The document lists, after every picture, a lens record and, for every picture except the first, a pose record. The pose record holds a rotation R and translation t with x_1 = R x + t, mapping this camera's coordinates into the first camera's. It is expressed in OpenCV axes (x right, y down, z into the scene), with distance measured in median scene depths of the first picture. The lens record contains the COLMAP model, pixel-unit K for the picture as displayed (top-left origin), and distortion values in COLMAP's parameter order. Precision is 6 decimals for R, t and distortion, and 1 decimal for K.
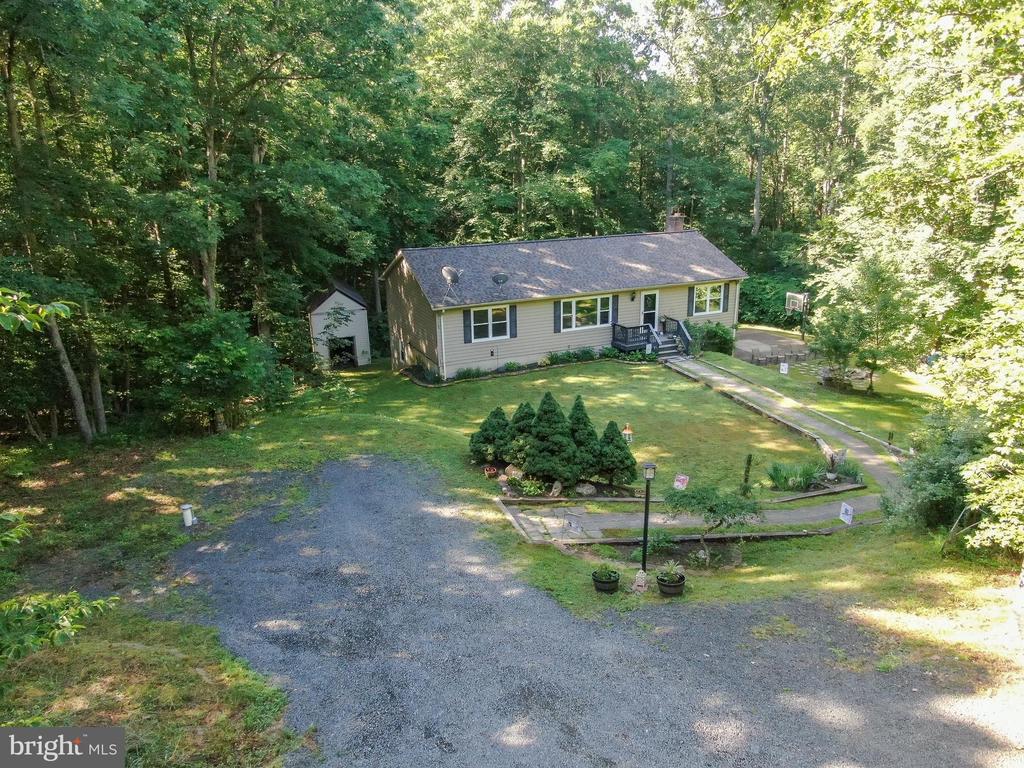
lens RADIAL K [[729.3, 0, 521.1], [0, 729.3, 385.6], [0, 0, 1]] dist [-0.003212, -0.001119]
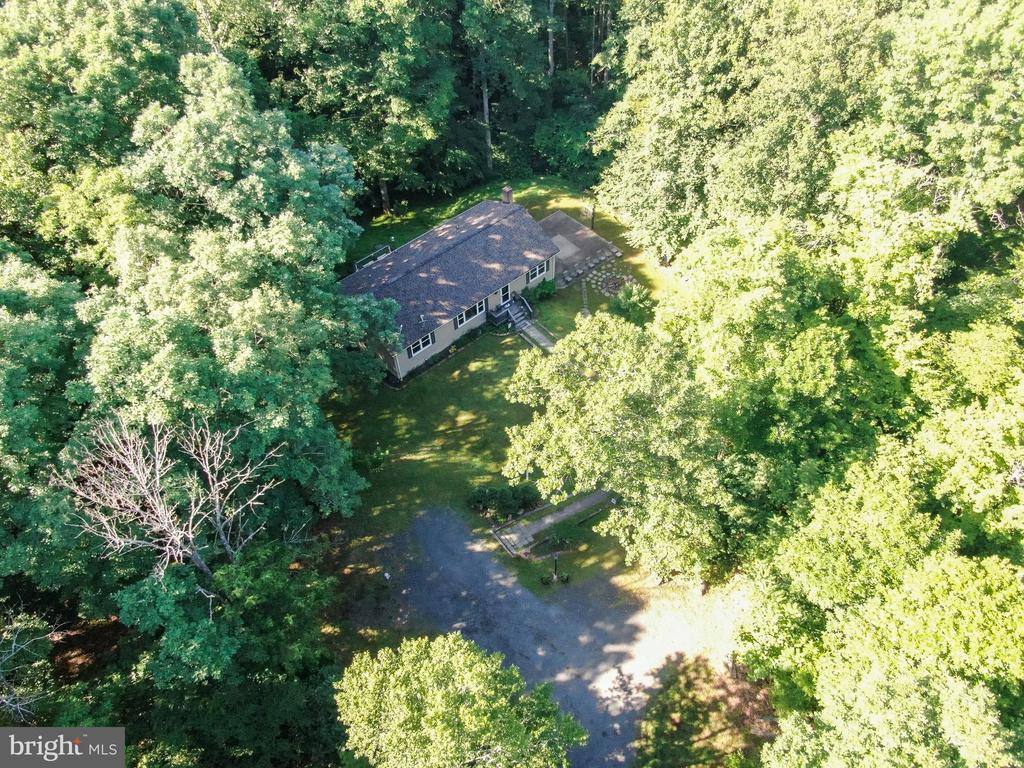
lens RADIAL K [[729.3, 0, 521.1], [0, 729.3, 385.6], [0, 0, 1]] dist [-0.003212, -0.001119]
pose [[0.952287, -0.242123, 0.185812, -0.153265], [0.087025, 0.798949, 0.595069, -0.960495], [-0.292534, -0.550506, 0.781899, -0.431303]]
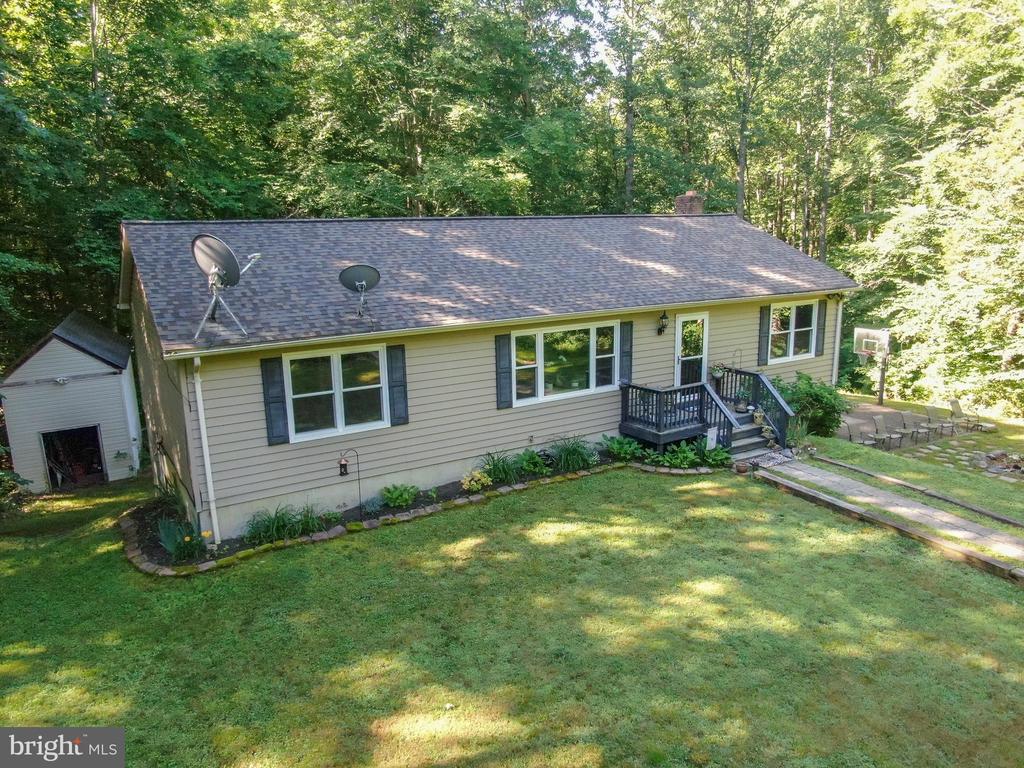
lens RADIAL K [[729.3, 0, 521.1], [0, 729.3, 385.6], [0, 0, 1]] dist [-0.003212, -0.001119]
pose [[0.991209, -0.029278, 0.129024, 0.004533], [0.041046, 0.995139, -0.089519, -0.047435], [-0.125776, 0.094028, 0.987593, 0.575716]]
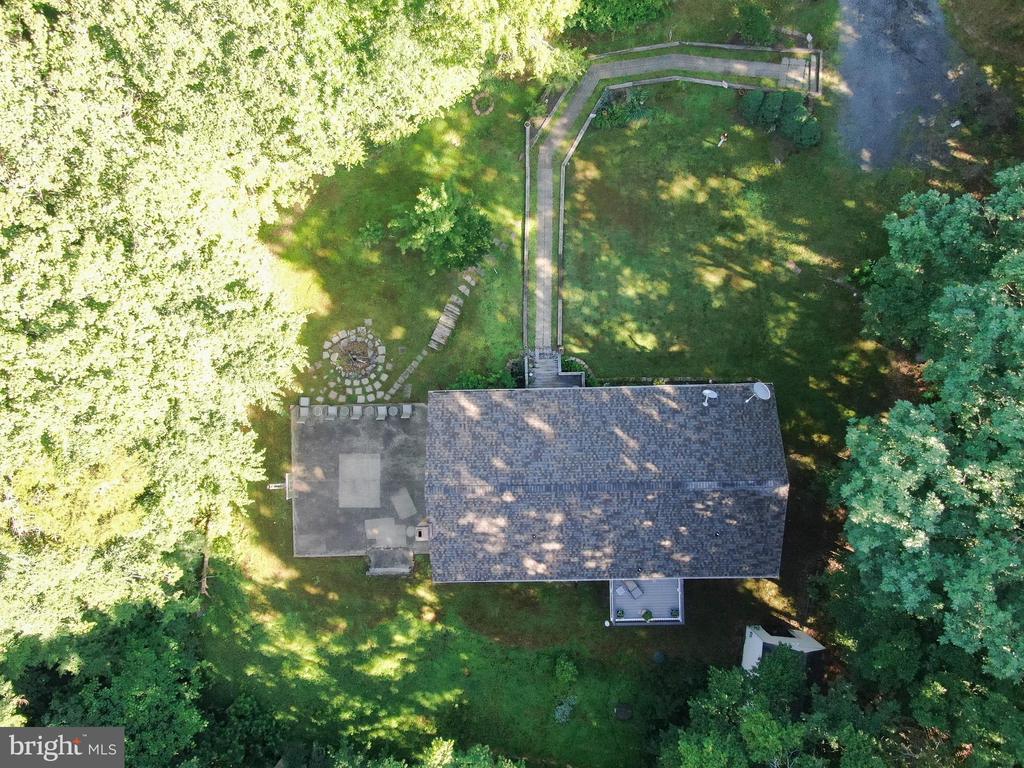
lens RADIAL K [[729.3, 0, 521.1], [0, 729.3, 385.6], [0, 0, 1]] dist [-0.003212, -0.001119]
pose [[-0.923072, -0.383032, 0.034994, 0.183664], [0.121519, -0.204104, 0.971378, -1.152900], [-0.364927, 0.900904, 0.234948, 0.806499]]
